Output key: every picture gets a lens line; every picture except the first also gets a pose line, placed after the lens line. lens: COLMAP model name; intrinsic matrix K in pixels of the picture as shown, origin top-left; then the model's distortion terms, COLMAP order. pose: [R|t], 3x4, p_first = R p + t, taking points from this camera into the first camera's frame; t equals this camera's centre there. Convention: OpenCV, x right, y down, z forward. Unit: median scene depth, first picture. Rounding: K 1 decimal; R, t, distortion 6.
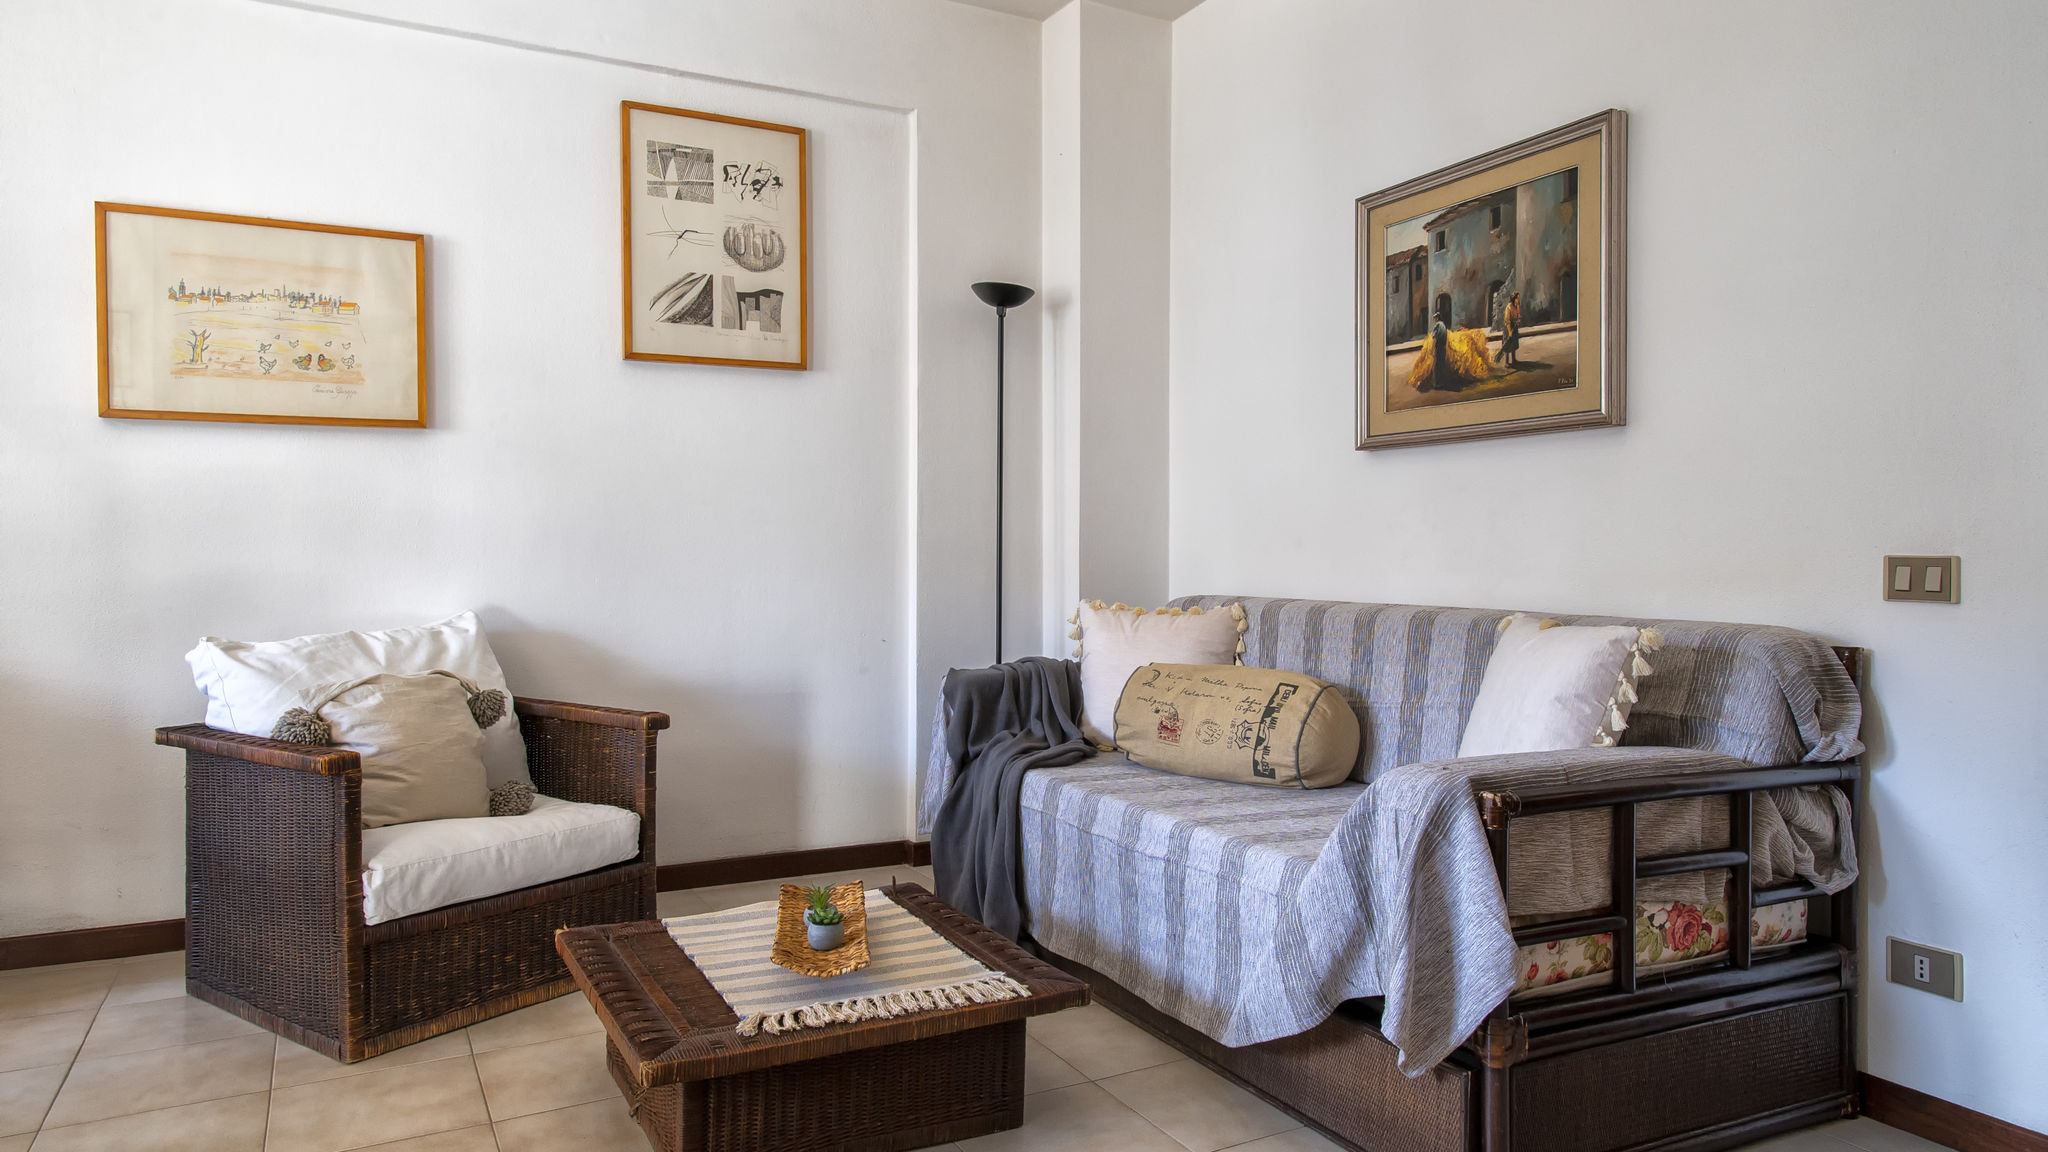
lens RADIAL K [[1310.4, 0, 1022.5], [0, 1310.4, 553.1], [0, 0, 1]] dist [0.032617, 0.000441]
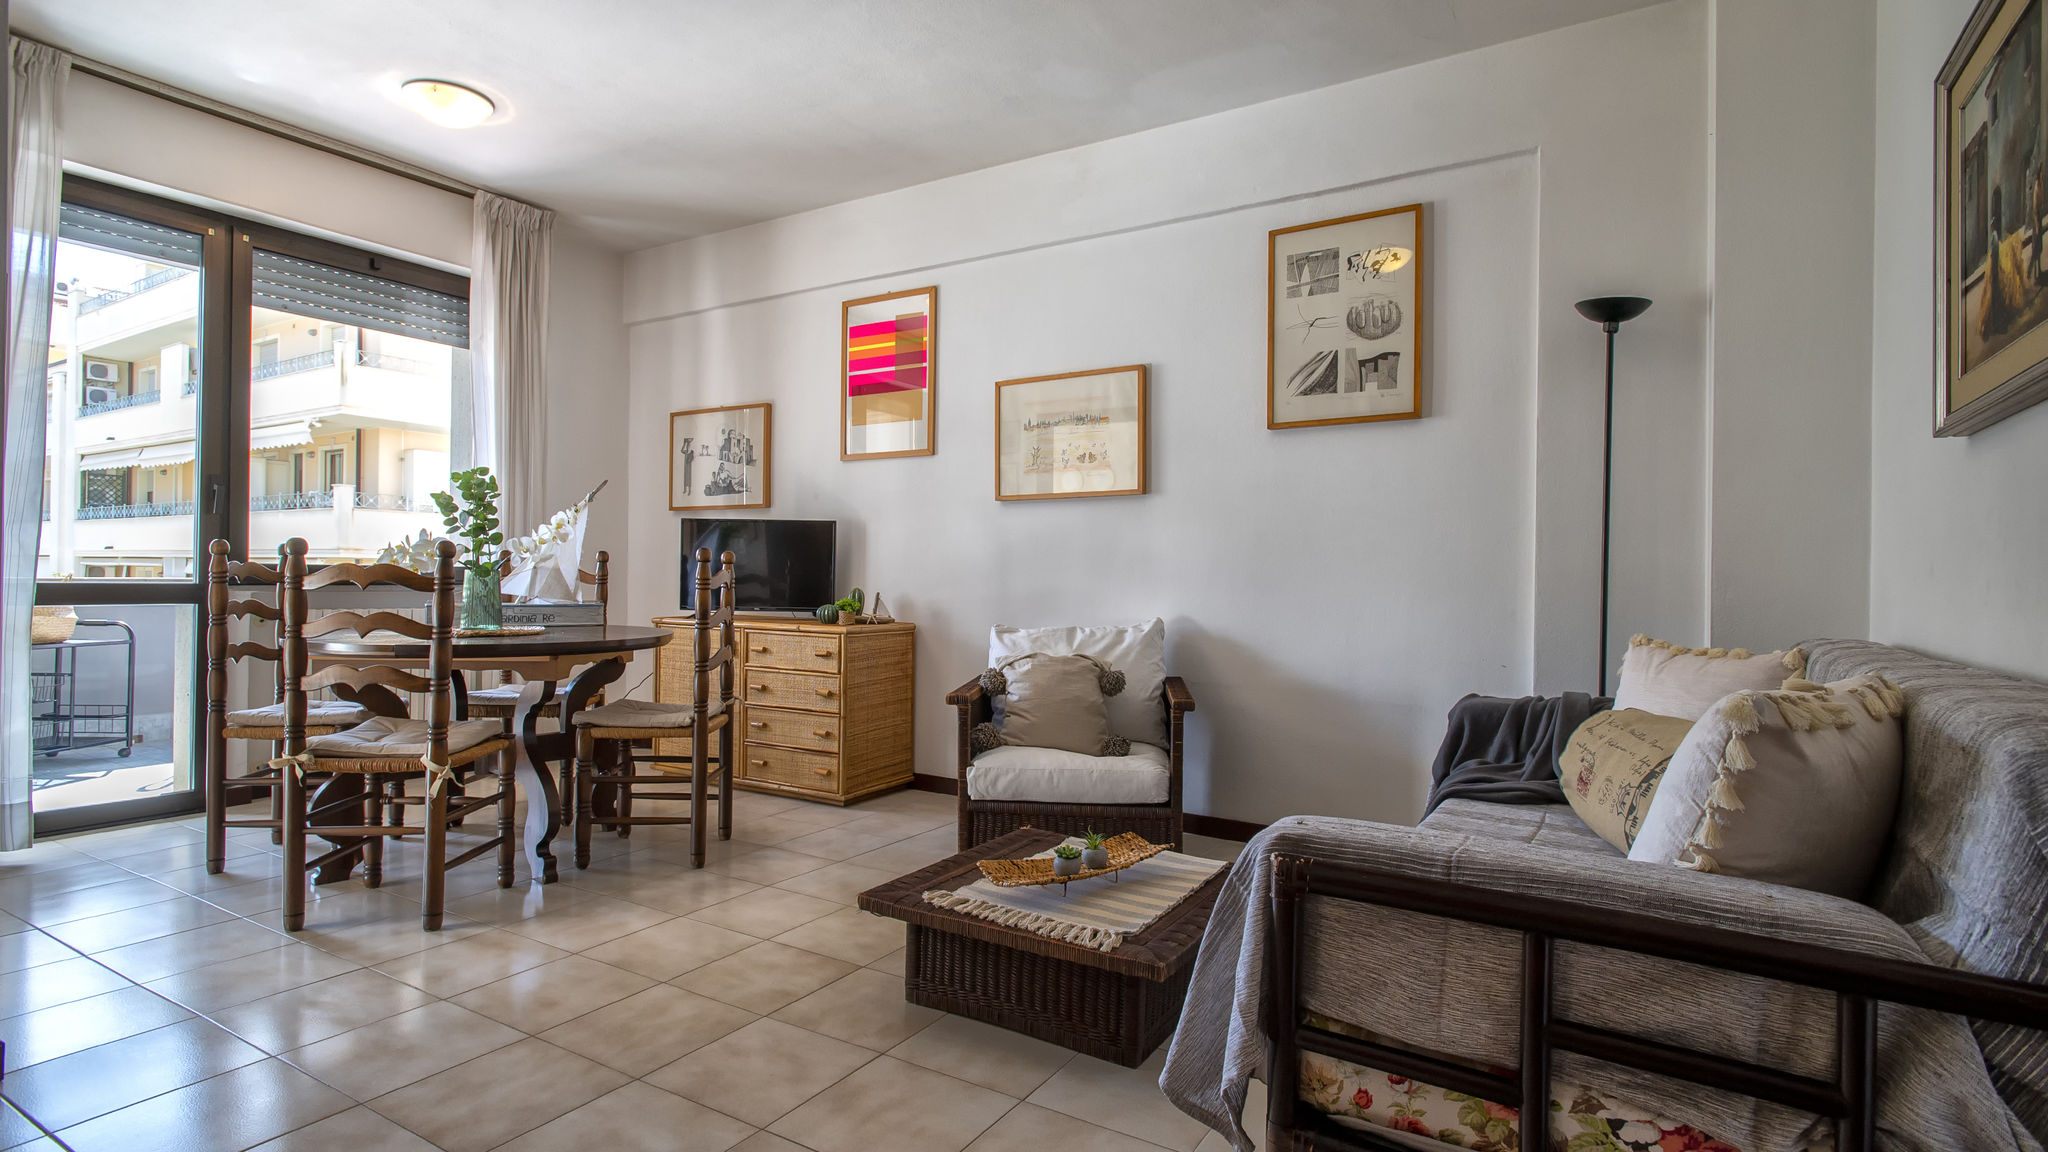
lens RADIAL K [[1041.2, 0, 1024.0], [0, 1041.2, 576.0], [0, 0, 1]] dist [0.001950, -0.000651]
pose [[0.492147, 0.003026, -0.870507, 0.495602], [-0.013966, 0.999893, -0.004420, 0.004708], [0.870400, 0.014333, 0.492136, 0.304228]]
